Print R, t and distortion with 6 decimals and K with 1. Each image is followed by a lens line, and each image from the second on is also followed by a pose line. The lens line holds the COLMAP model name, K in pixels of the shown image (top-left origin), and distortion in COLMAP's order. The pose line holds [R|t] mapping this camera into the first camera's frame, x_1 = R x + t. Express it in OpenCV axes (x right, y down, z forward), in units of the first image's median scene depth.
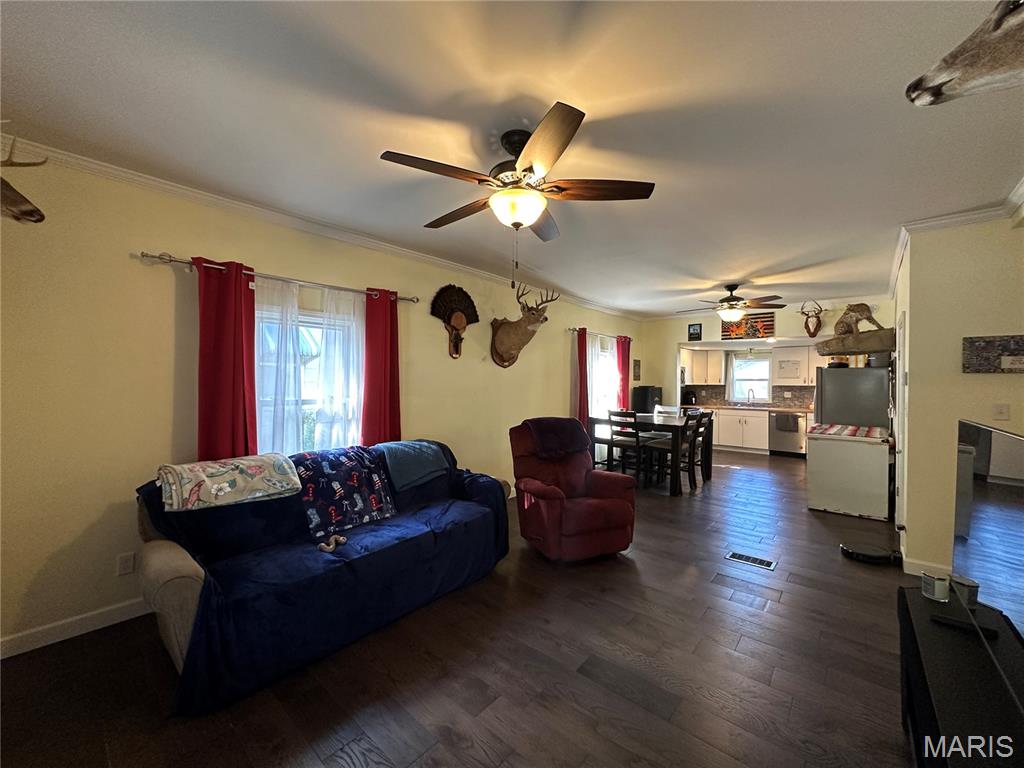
lens RADIAL K [[411.1, 0, 511.9], [0, 411.1, 382.3], [0, 0, 1]] dist [-0.001174, -0.000068]
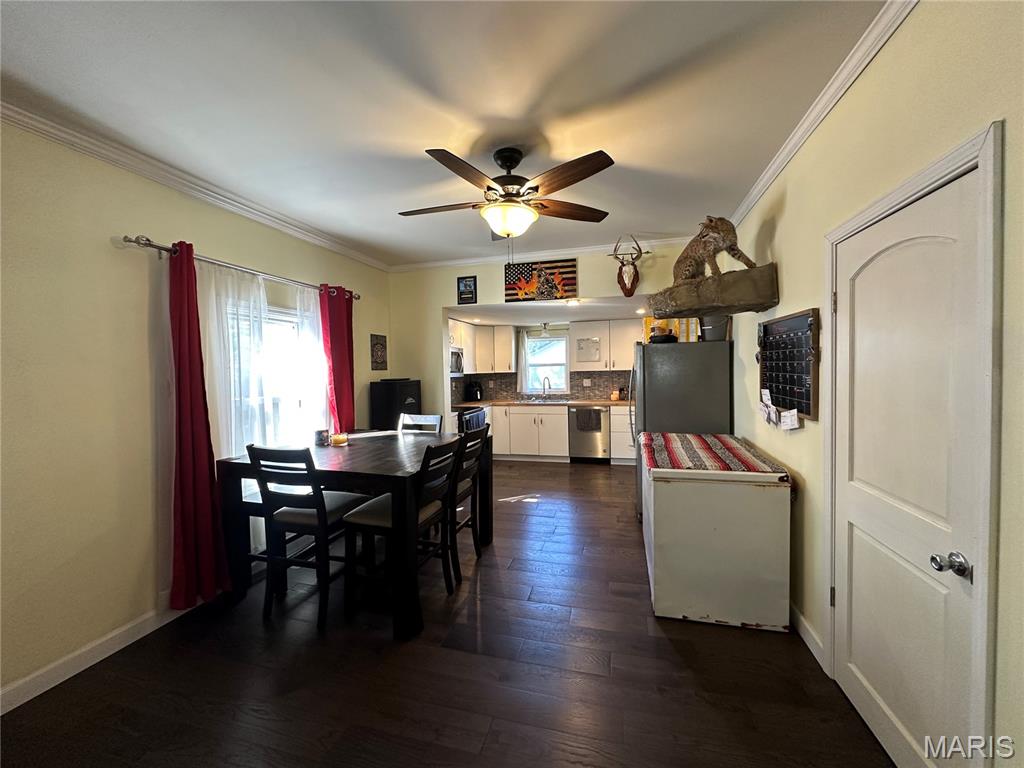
lens RADIAL K [[411.1, 0, 511.9], [0, 411.1, 382.3], [0, 0, 1]] dist [-0.001174, -0.000068]
pose [[0.900302, -0.039640, 0.433457, 0.241231], [0.027977, 0.999055, 0.033255, -0.001085], [-0.434366, -0.017813, 0.900560, 0.425693]]
